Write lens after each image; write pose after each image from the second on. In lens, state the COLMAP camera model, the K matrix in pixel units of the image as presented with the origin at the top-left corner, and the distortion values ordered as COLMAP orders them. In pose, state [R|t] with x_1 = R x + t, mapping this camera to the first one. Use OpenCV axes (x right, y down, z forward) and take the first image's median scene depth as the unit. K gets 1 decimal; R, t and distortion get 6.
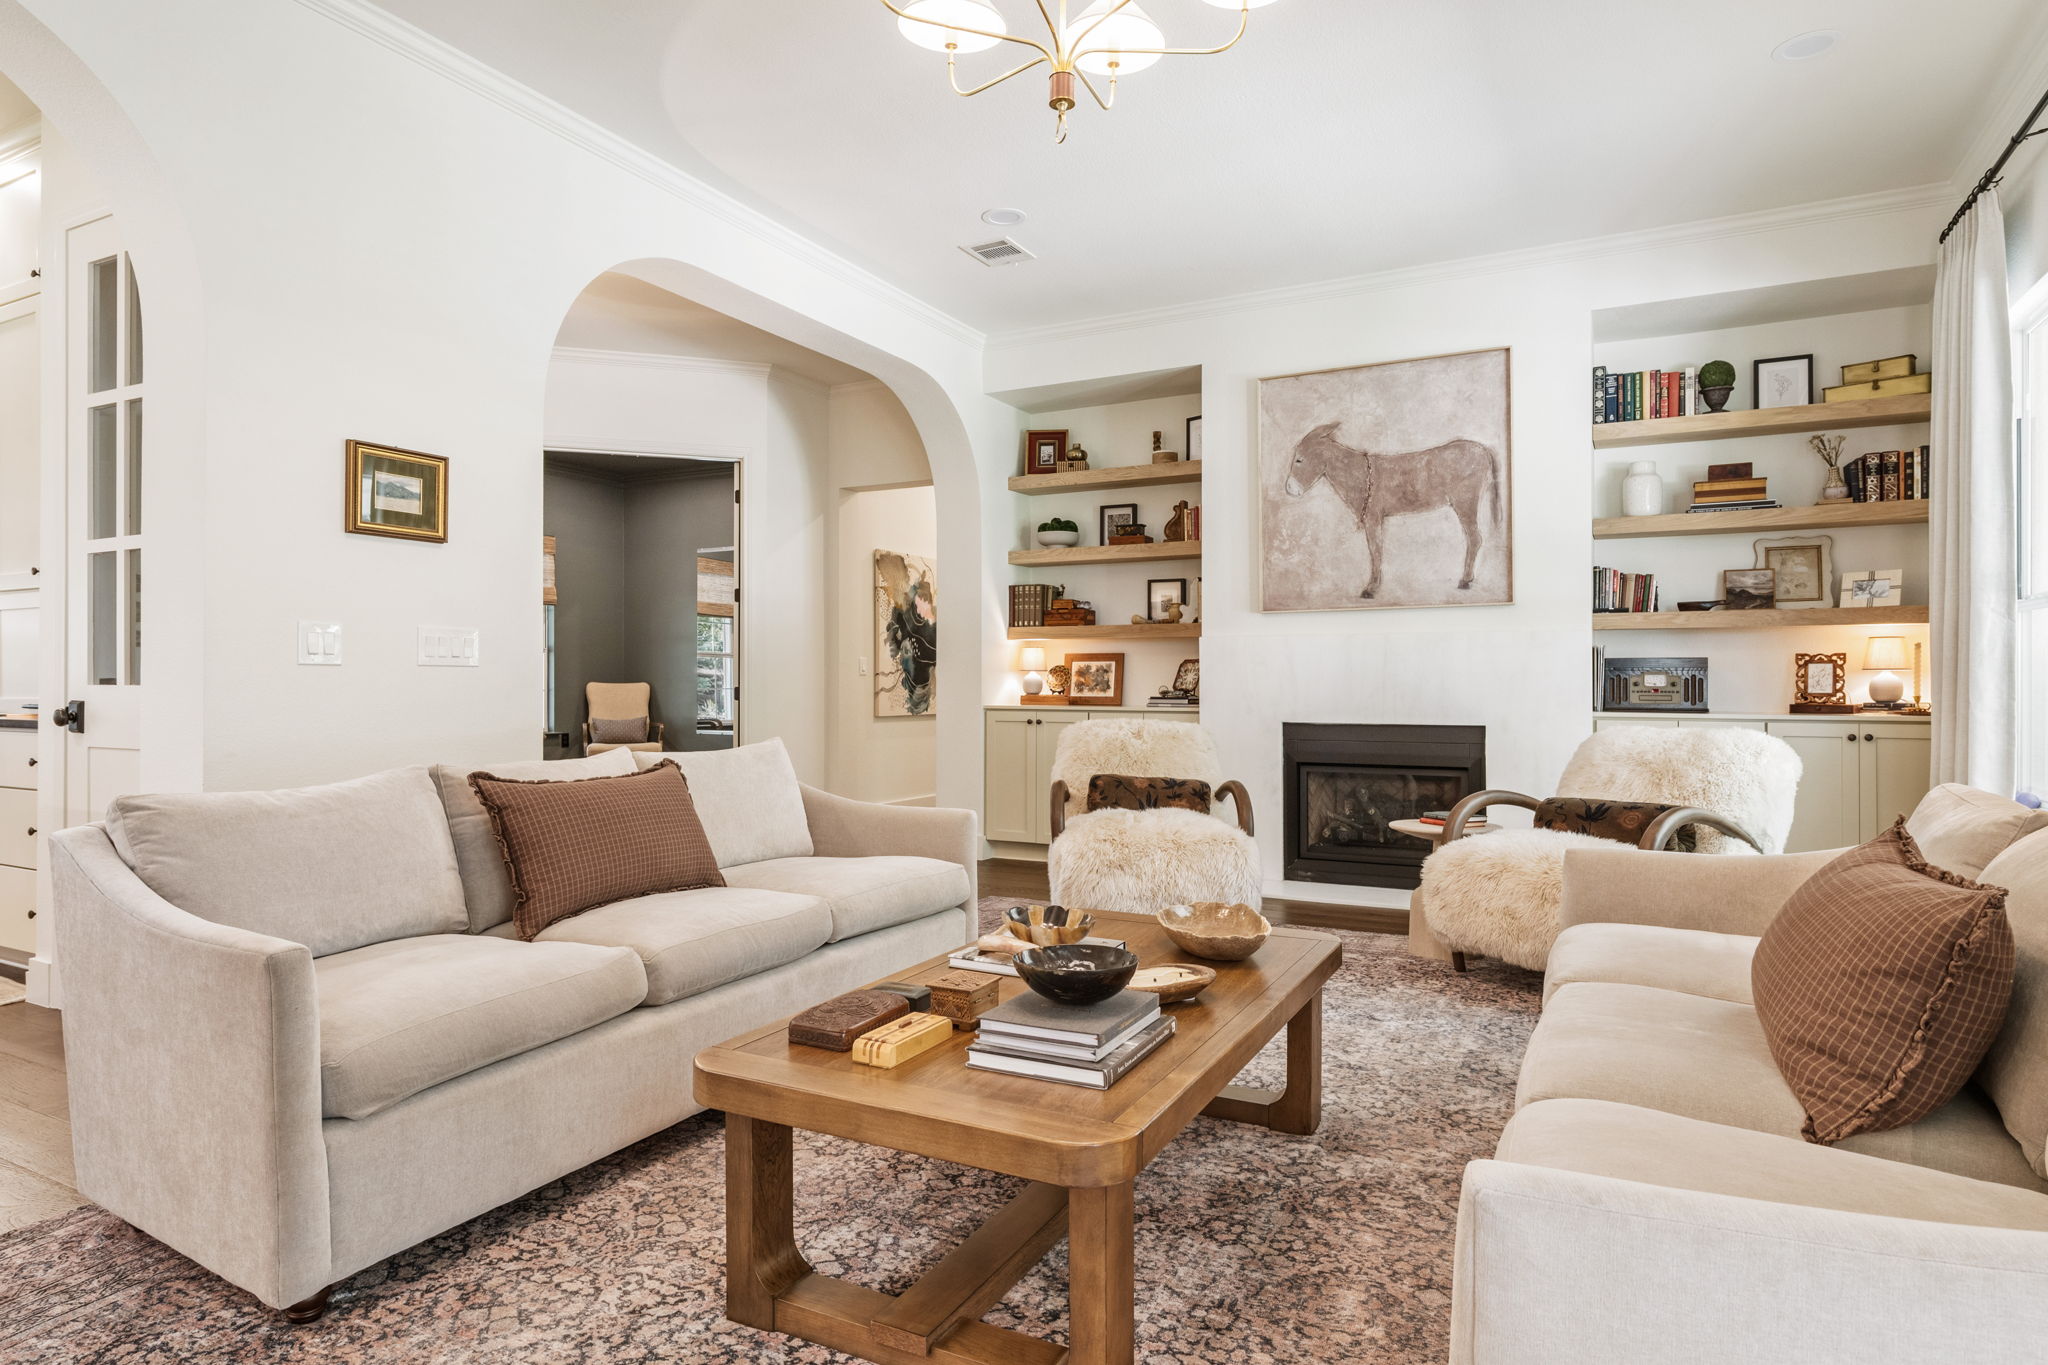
lens RADIAL K [[1075.3, 0, 1075.6], [0, 1075.3, 679.5], [0, 0, 1]] dist [-0.003842, 0.003343]
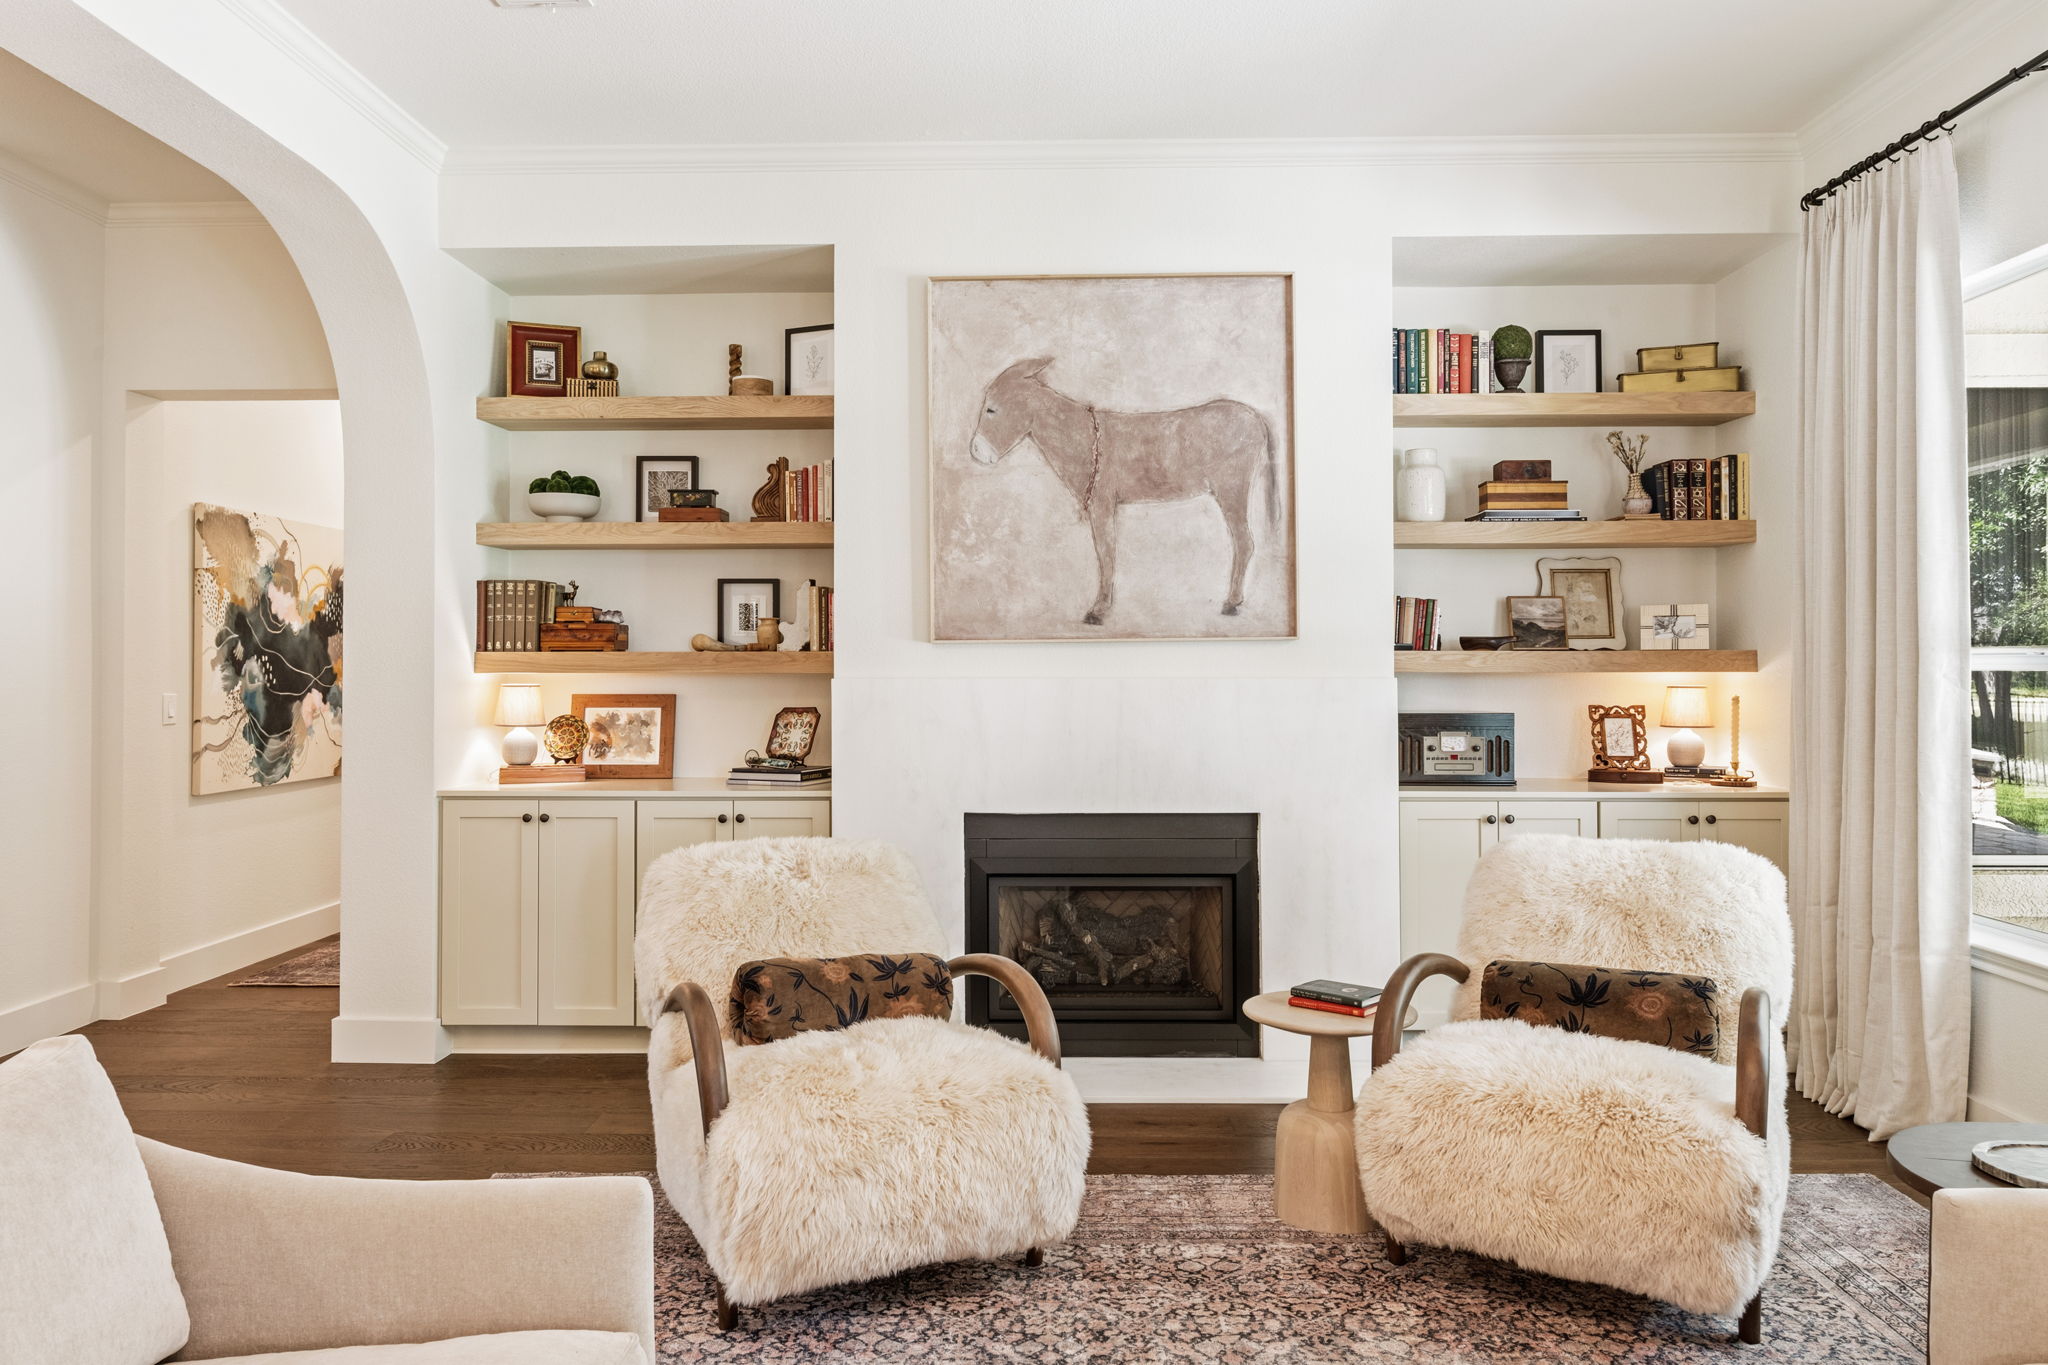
lens RADIAL K [[1332.1, 0, 1042.4], [0, 1332.1, 669.6], [0, 0, 1]] dist [-0.001190, -0.001395]
pose [[0.913793, 0.003412, 0.406166, -0.093462], [-0.000455, 0.999973, -0.007377, -0.041747], [-0.406181, 0.006556, 0.913769, 0.259359]]
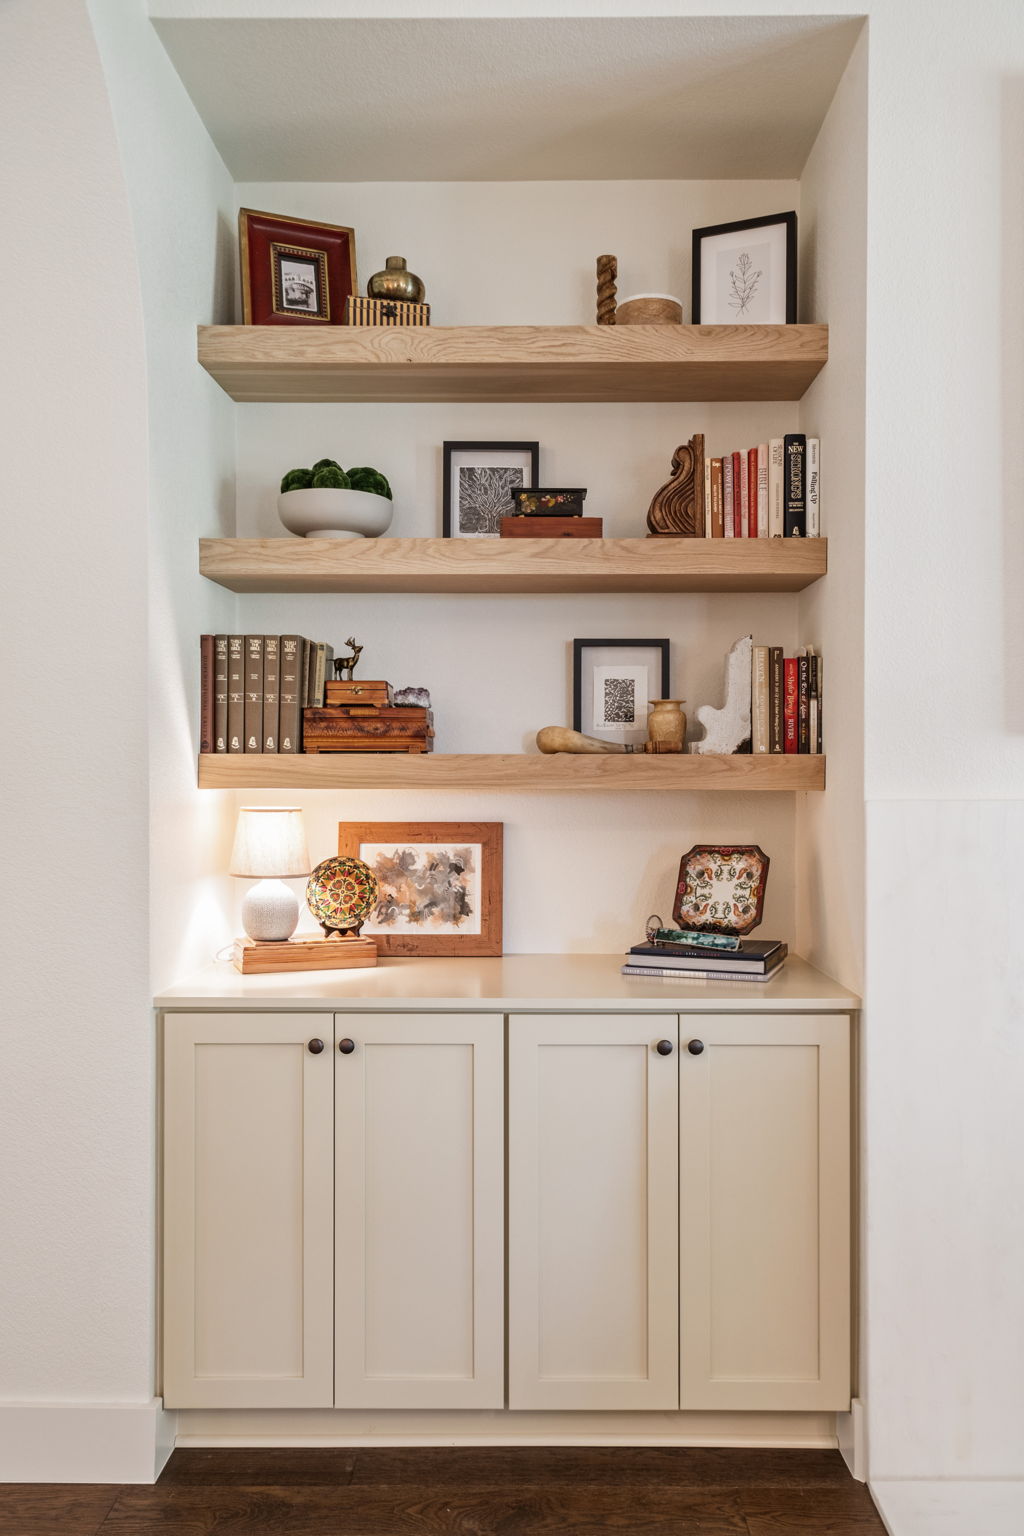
lens RADIAL K [[1257.8, 0, 607.4], [0, 1257.8, 808.6], [0, 0, 1]] dist [0.028094, -0.002305]
pose [[0.910224, -0.004249, 0.414095, -0.139906], [-0.001710, 0.999900, 0.014018, -0.045372], [-0.414114, -0.013468, 0.910125, 0.706017]]
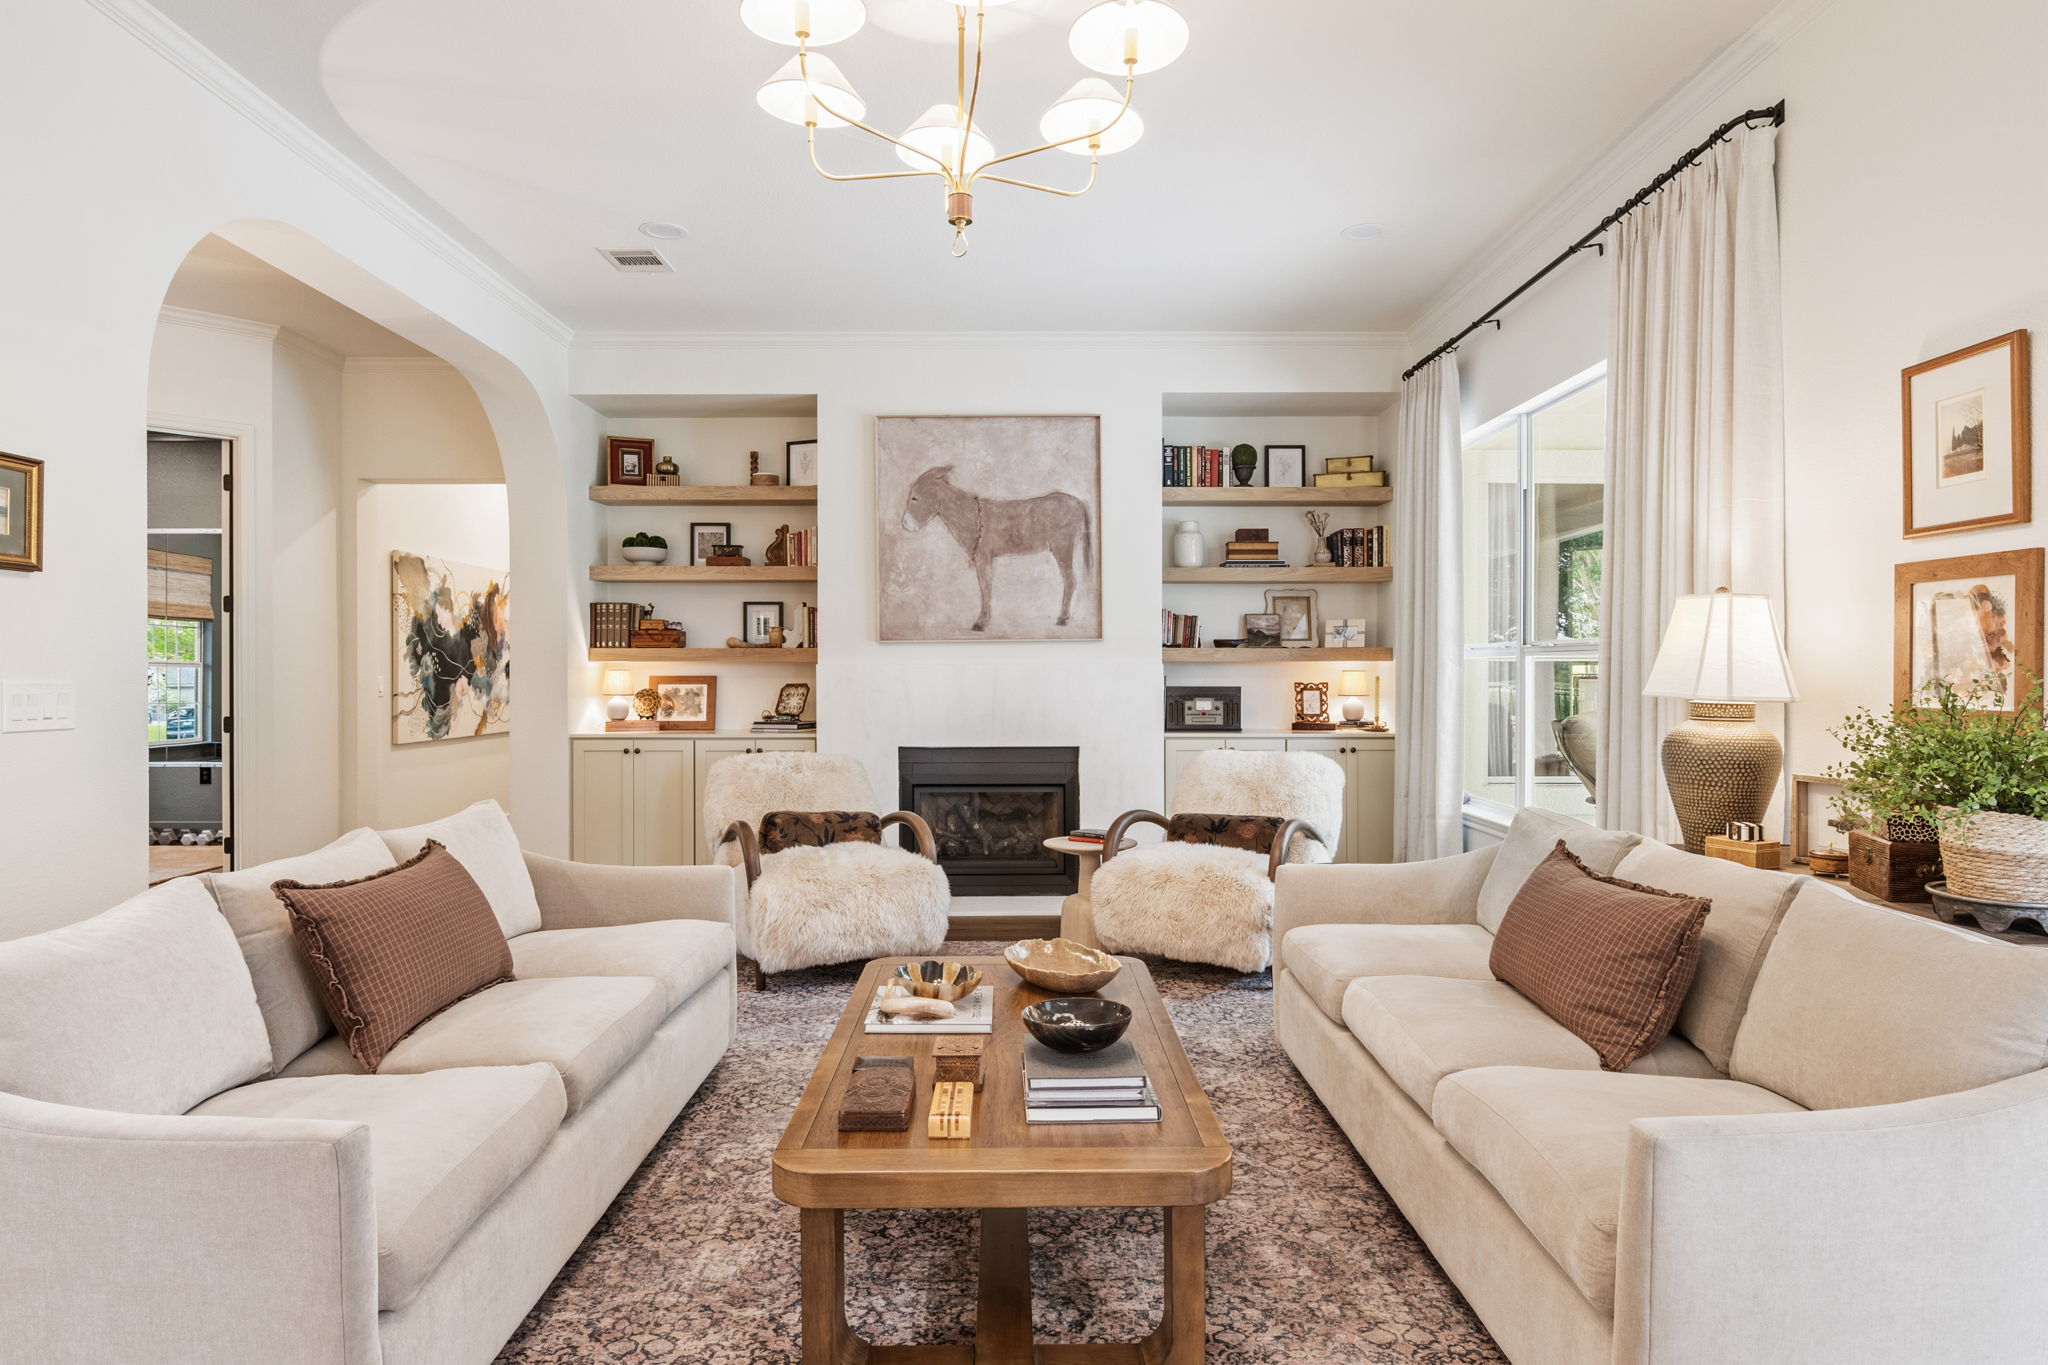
lens RADIAL K [[1075.3, 0, 1031.5], [0, 1075.3, 693.0], [0, 0, 1]] dist [-0.003842, 0.003343]
pose [[0.899101, -0.005652, 0.437705, -0.156524], [-0.000304, 0.999908, 0.013535, -0.027898], [-0.437742, -0.012302, 0.899017, -0.001184]]
